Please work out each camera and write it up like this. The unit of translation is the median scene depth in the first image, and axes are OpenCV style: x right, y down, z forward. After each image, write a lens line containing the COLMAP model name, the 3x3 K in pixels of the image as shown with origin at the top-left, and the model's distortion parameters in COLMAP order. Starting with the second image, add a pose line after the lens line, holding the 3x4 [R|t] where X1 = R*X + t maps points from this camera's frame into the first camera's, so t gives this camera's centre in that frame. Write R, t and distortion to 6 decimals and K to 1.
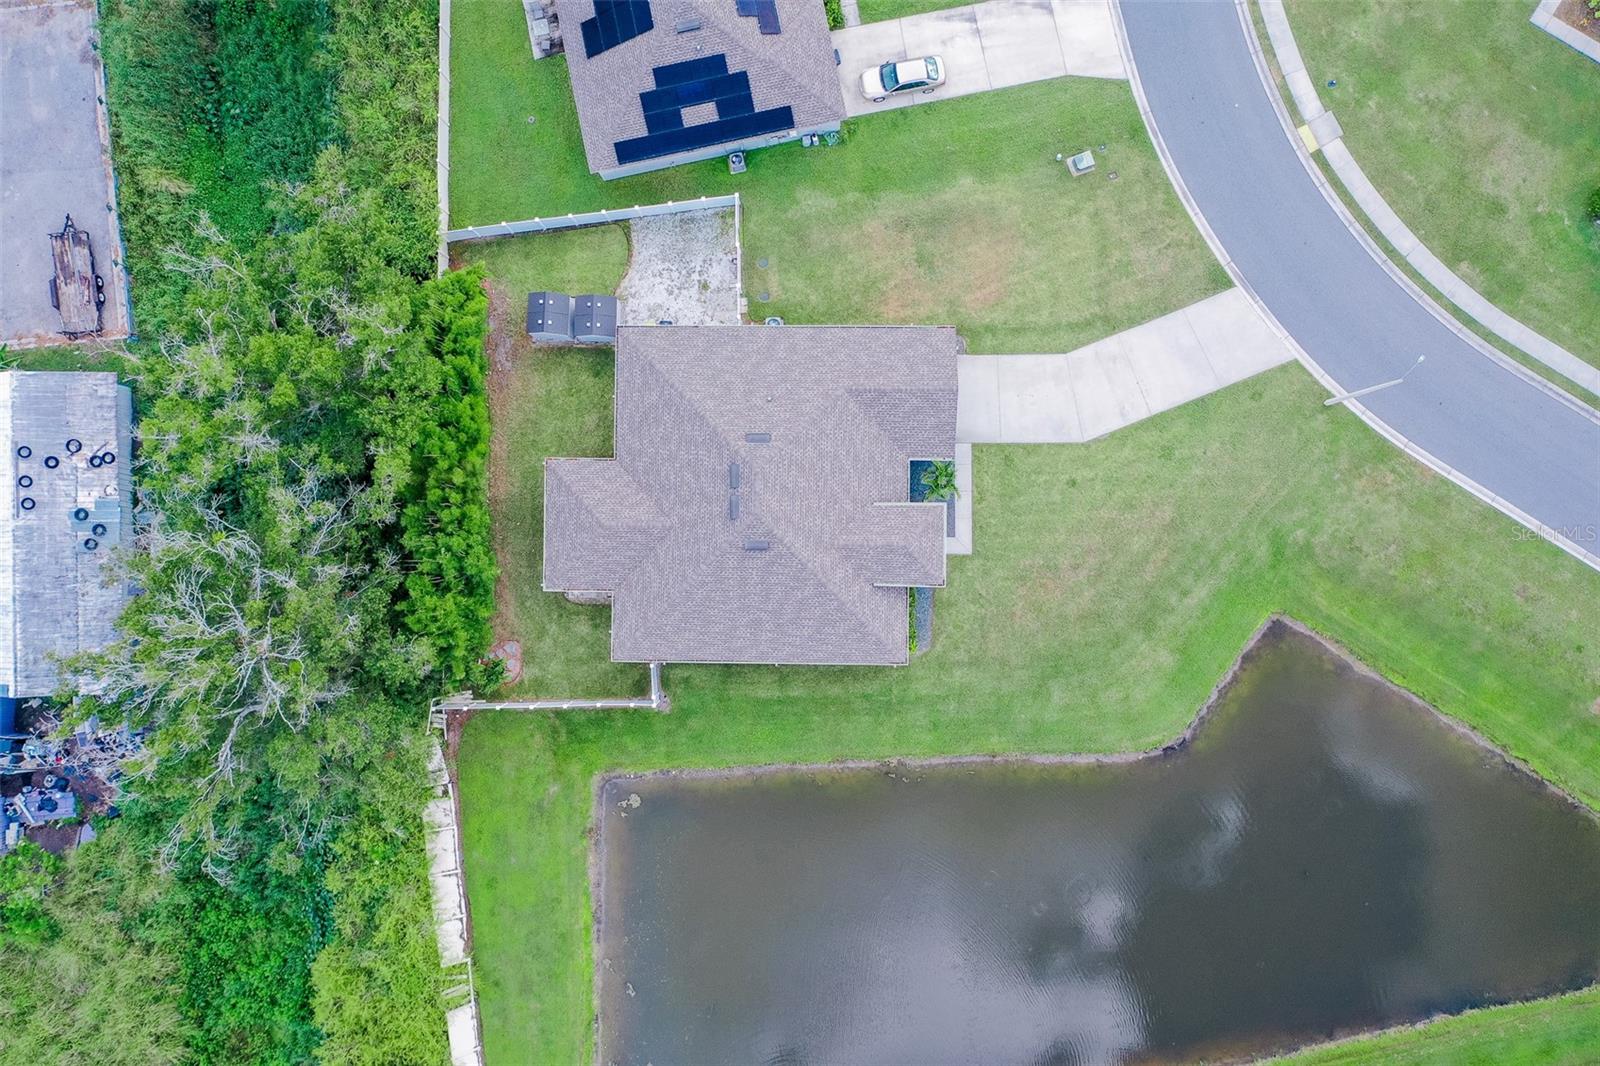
lens RADIAL K [[1266.4, 0, 808.7], [0, 1266.4, 525.7], [0, 0, 1]] dist [-0.002742, 0.002645]
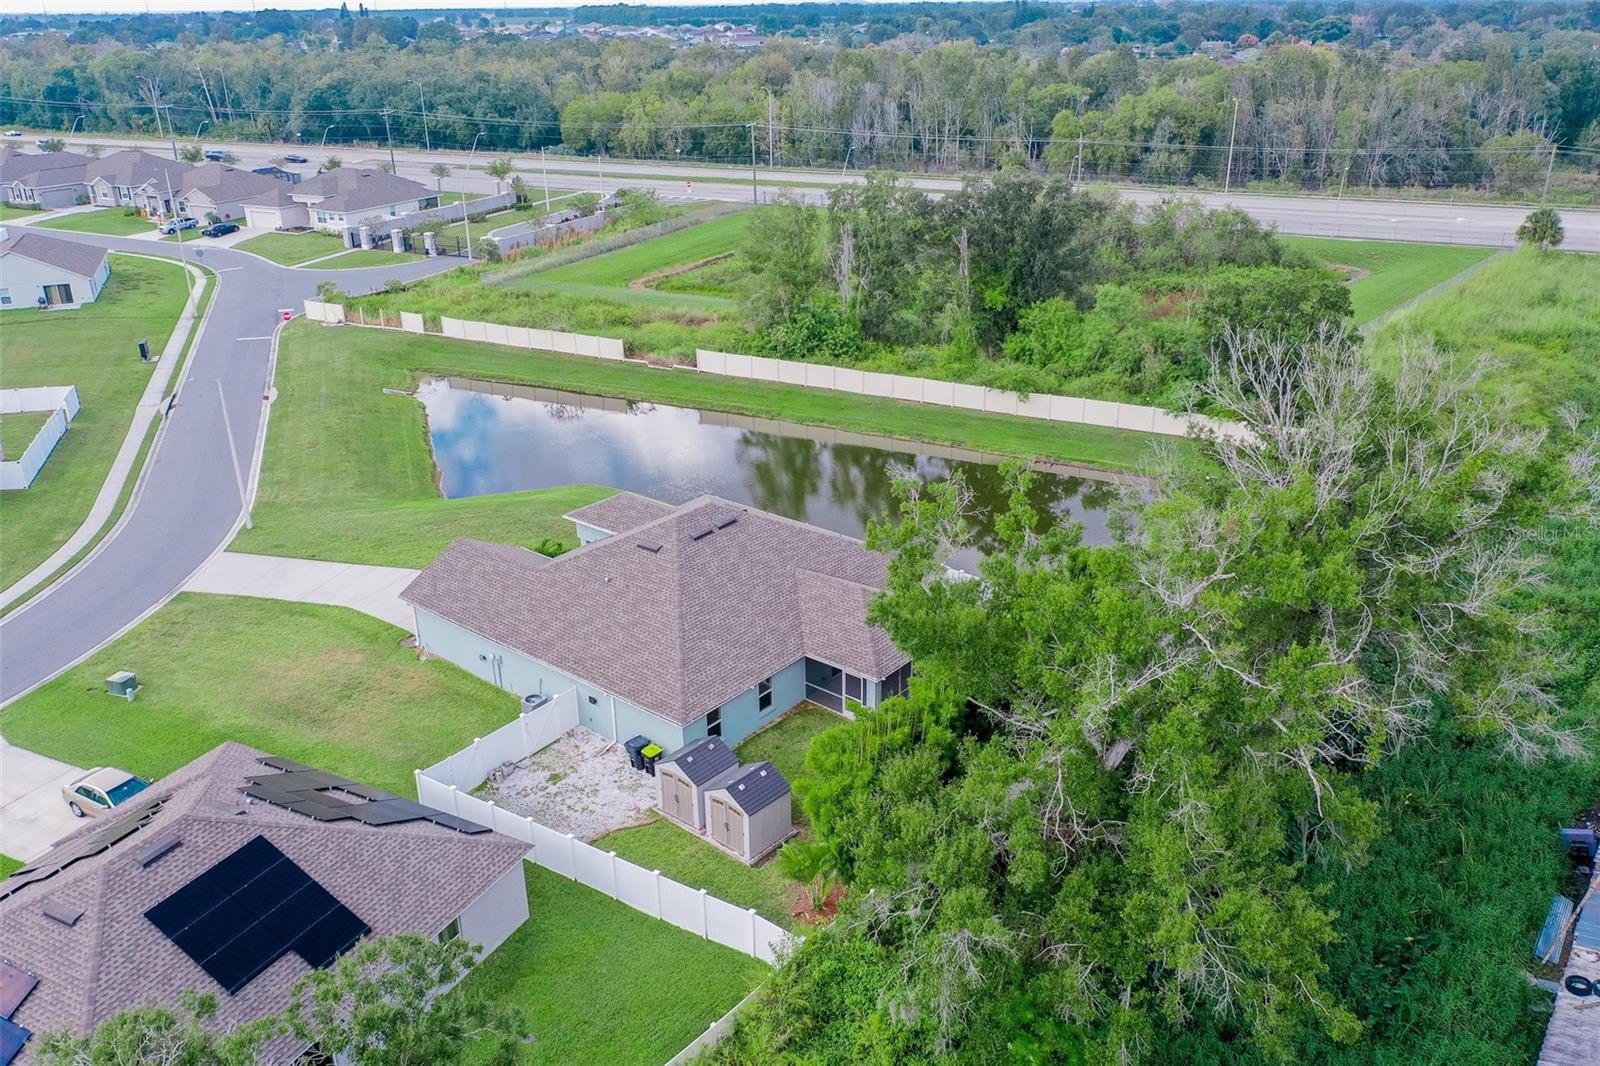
lens RADIAL K [[1266.4, 0, 802.4], [0, 1266.4, 538.4], [0, 0, 1]] dist [-0.002742, 0.002645]
pose [[-0.775858, -0.216801, 0.592488, -0.572839], [0.630564, -0.297471, 0.716868, -0.564504], [0.020830, 0.929789, 0.367502, 0.630220]]
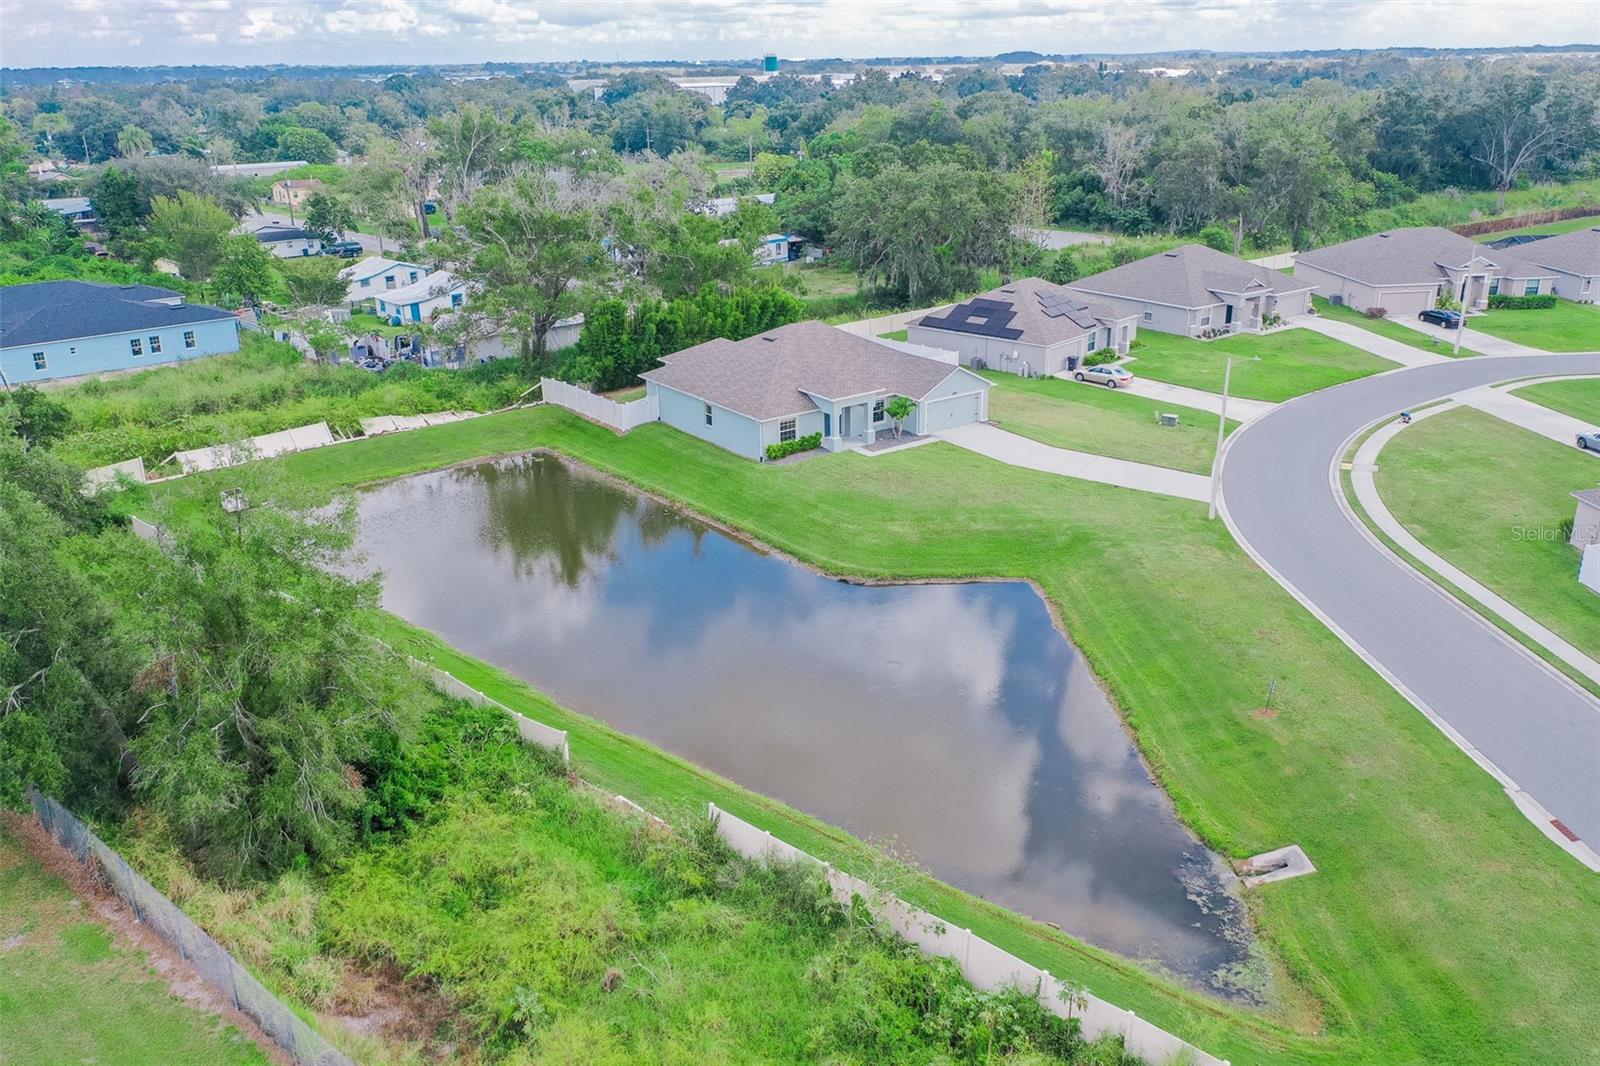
lens RADIAL K [[1266.4, 0, 797.7], [0, 1266.4, 524.5], [0, 0, 1]] dist [-0.002742, 0.002645]
pose [[0.593651, 0.293233, -0.749395, 0.971048], [-0.804605, 0.232201, -0.546529, 0.720583], [0.013750, 0.927414, 0.373783, 0.623226]]
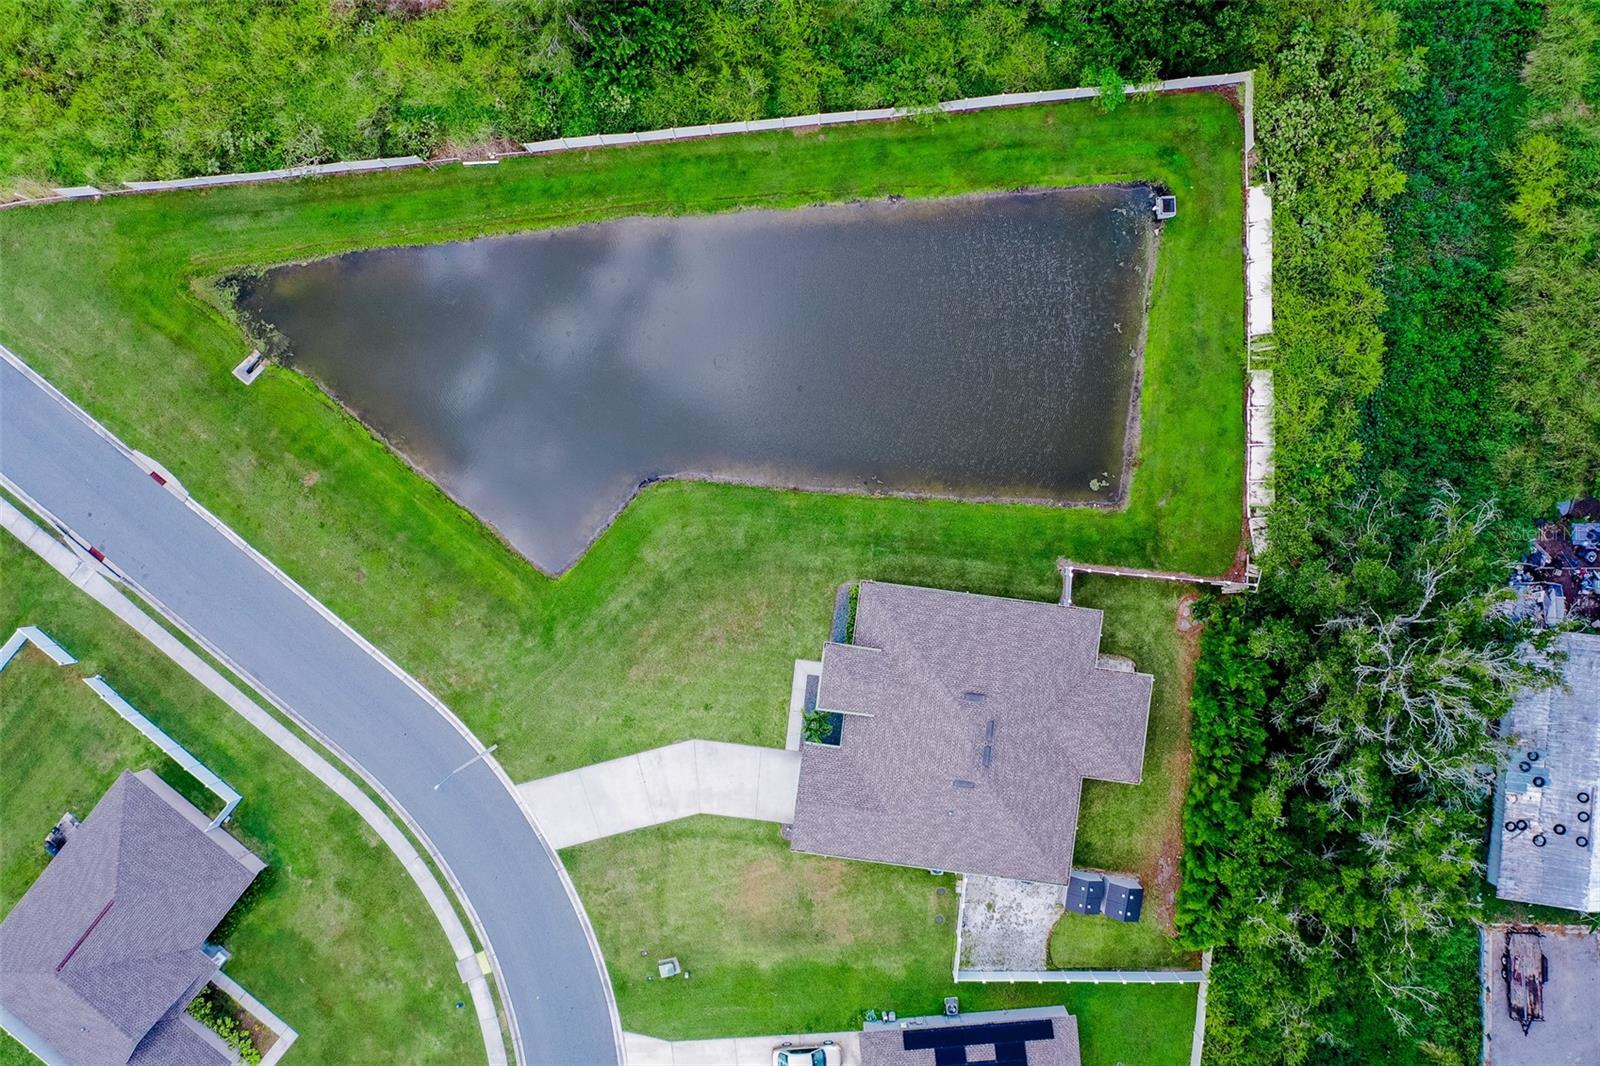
lens RADIAL K [[1266.4, 0, 797.8], [0, 1266.4, 522.9], [0, 0, 1]] dist [-0.002742, 0.002645]
pose [[-0.992097, -0.114301, 0.051751, 0.078819], [0.115502, -0.993088, 0.020849, 0.127415], [0.049011, 0.026662, 0.998442, -0.221062]]
